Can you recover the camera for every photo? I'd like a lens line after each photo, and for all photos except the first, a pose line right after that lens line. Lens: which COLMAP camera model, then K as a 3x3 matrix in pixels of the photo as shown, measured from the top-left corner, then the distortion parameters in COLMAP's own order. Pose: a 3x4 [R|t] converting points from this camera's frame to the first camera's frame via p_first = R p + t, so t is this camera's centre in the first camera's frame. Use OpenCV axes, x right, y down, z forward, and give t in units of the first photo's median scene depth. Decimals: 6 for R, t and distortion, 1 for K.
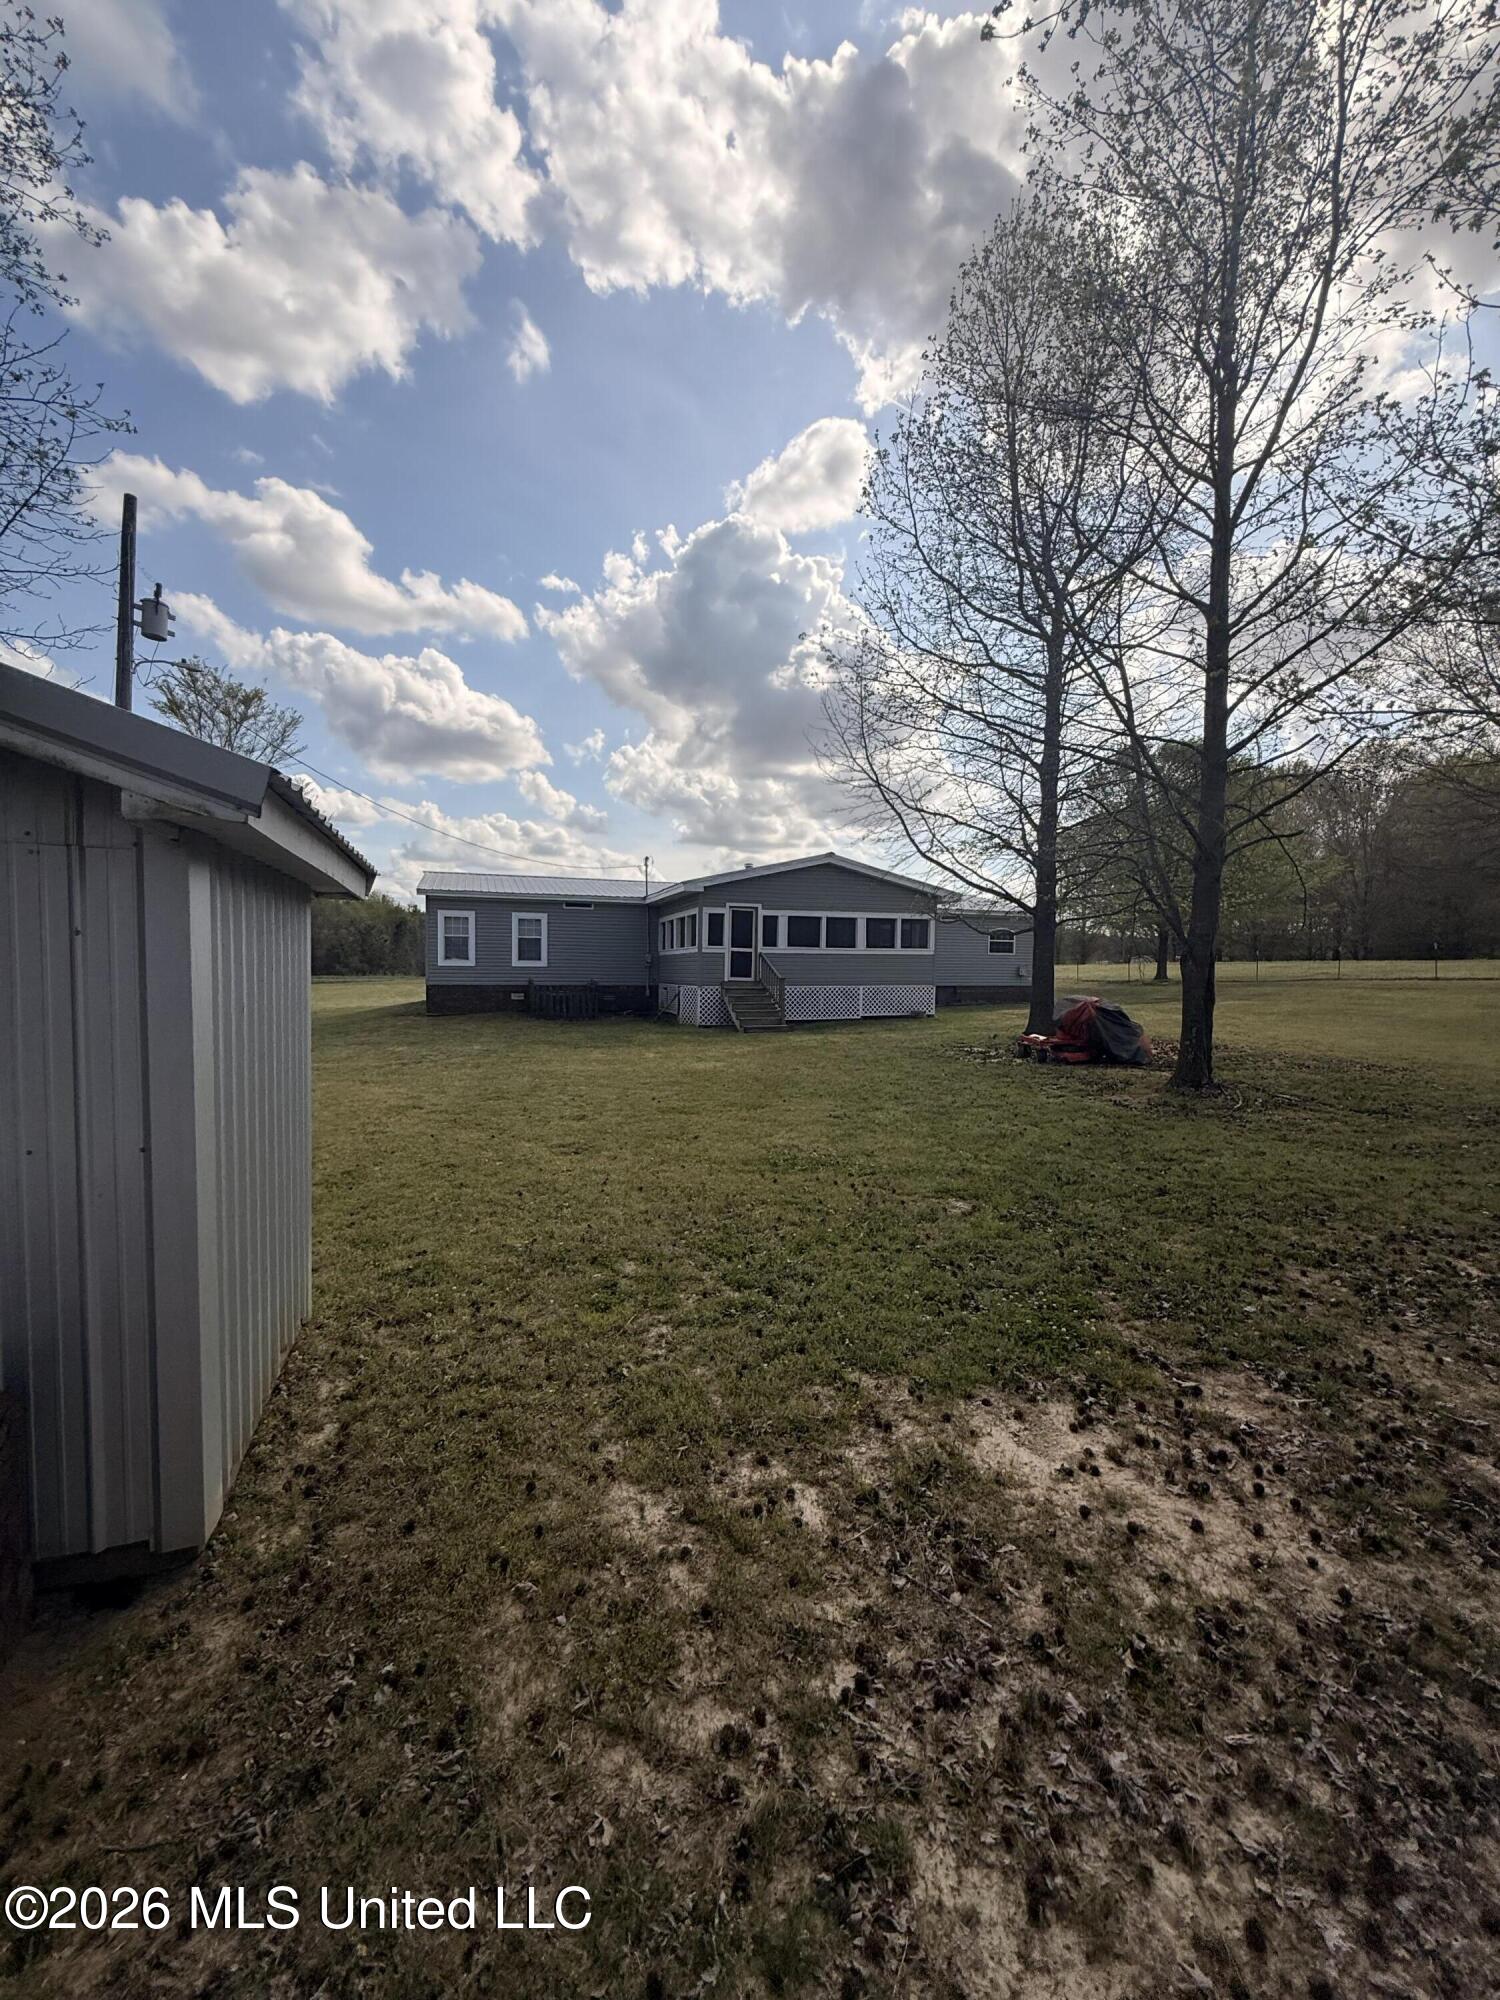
lens RADIAL K [[808.5, 0, 750.9], [0, 808.5, 999.7], [0, 0, 1]] dist [0.001827, 0.000979]
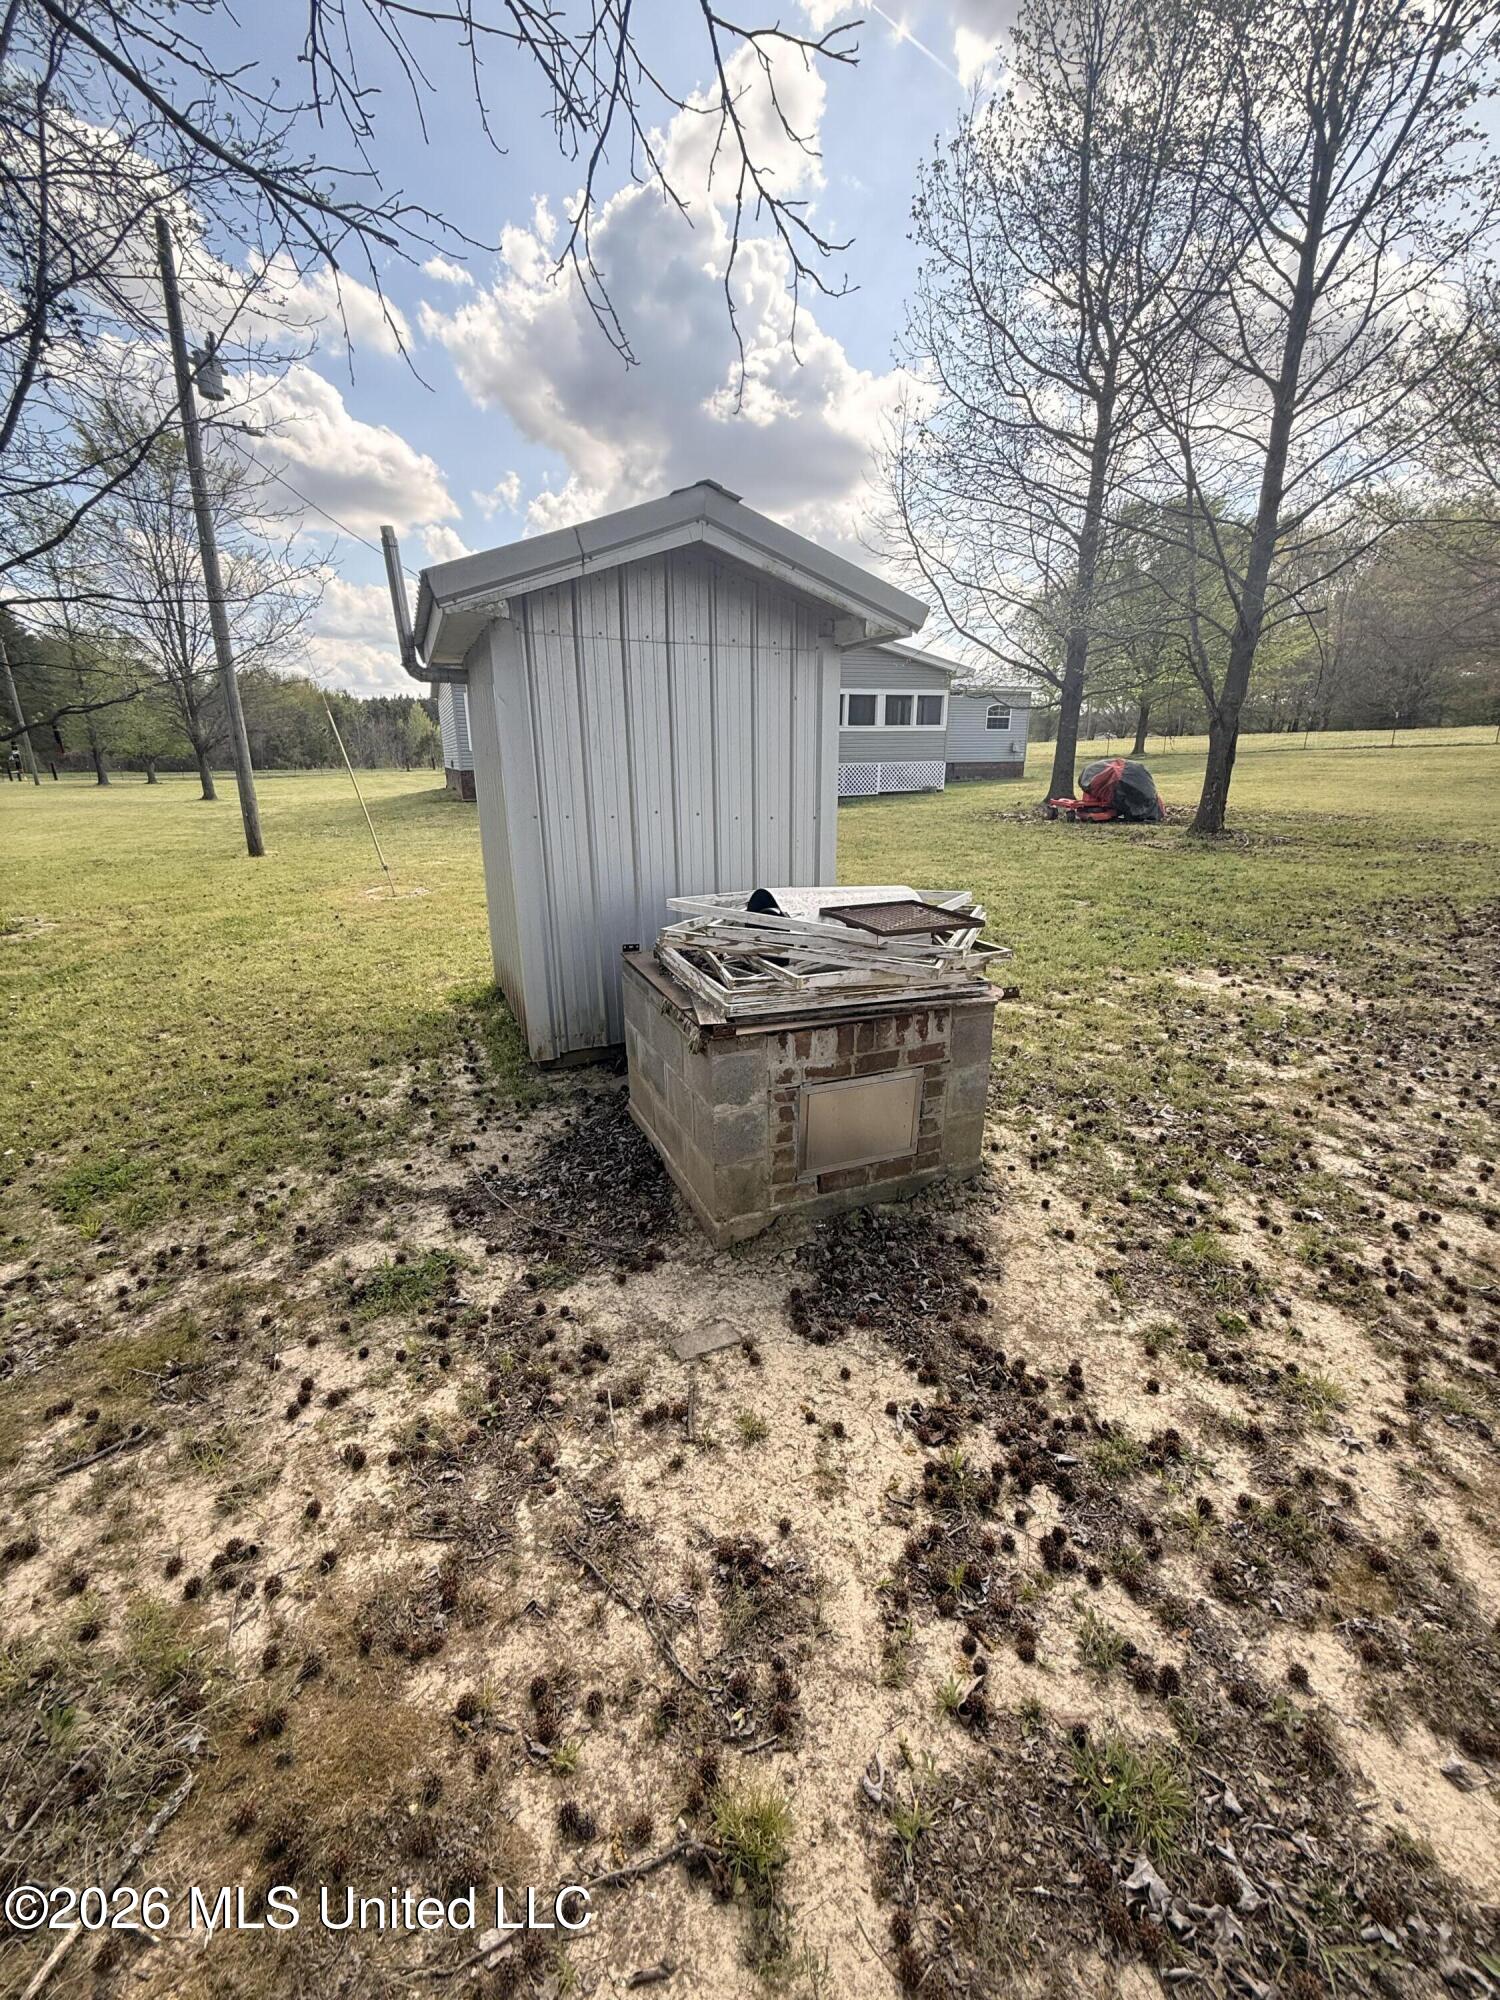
lens RADIAL K [[808.5, 0, 749.8], [0, 808.5, 1001.4], [0, 0, 1]] dist [0.001827, 0.000979]
pose [[0.997802, -0.036599, 0.055246, -0.104561], [0.021398, 0.966944, 0.254091, 0.012520], [-0.062719, -0.252350, 0.965601, -0.098659]]
